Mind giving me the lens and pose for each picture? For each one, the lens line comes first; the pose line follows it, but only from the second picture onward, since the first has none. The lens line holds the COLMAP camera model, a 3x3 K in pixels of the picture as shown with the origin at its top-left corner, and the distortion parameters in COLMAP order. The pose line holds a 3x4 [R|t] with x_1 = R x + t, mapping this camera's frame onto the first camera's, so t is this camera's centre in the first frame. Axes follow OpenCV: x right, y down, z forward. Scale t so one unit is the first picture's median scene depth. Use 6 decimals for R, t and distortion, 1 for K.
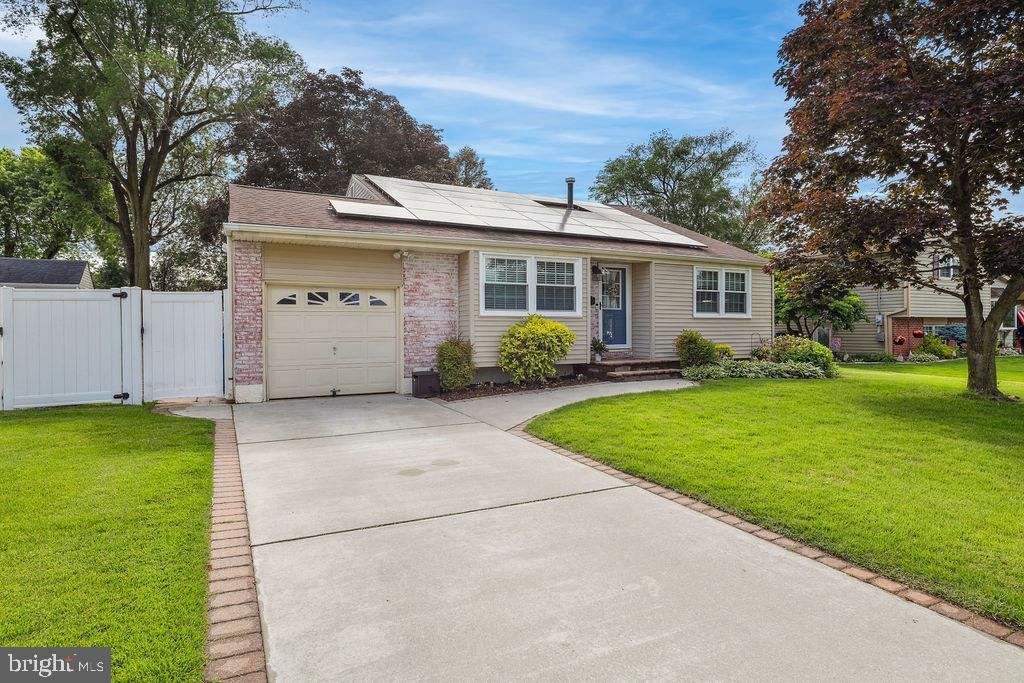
lens RADIAL K [[560.1, 0, 513.9], [0, 560.1, 337.7], [0, 0, 1]] dist [0.004071, 0.000411]
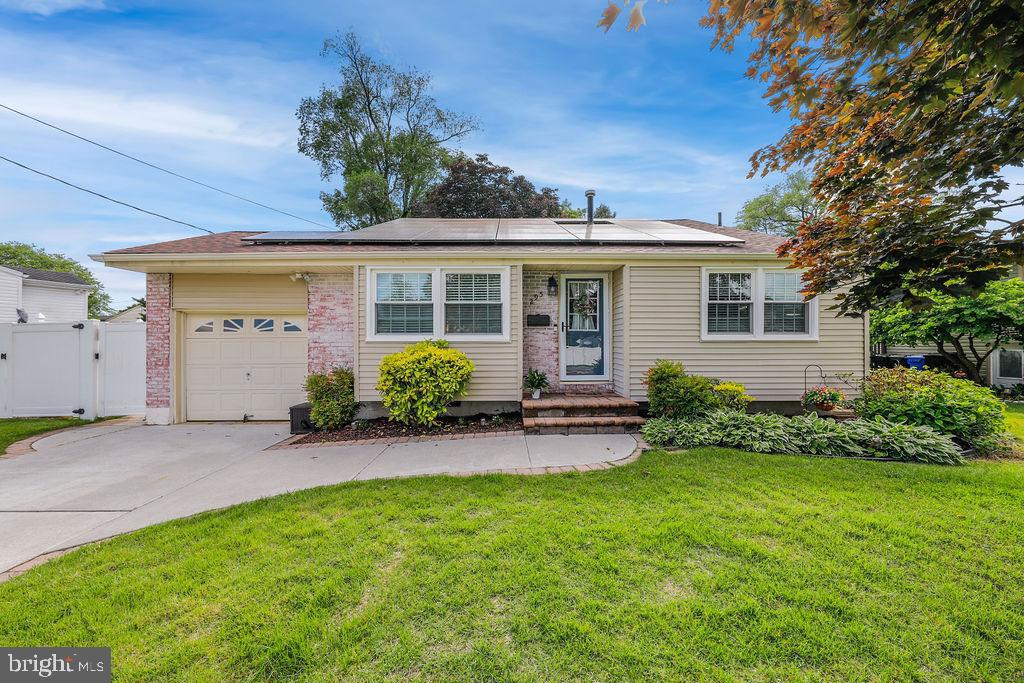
lens RADIAL K [[365.8, 0, 513.9], [0, 365.8, 339.9], [0, 0, 1]] dist [-0.001957, -0.000331]
pose [[0.893604, -0.005594, -0.448821, 0.361285], [-0.008187, 0.999553, -0.028759, -0.024938], [0.448781, 0.029374, 0.893159, 0.557044]]
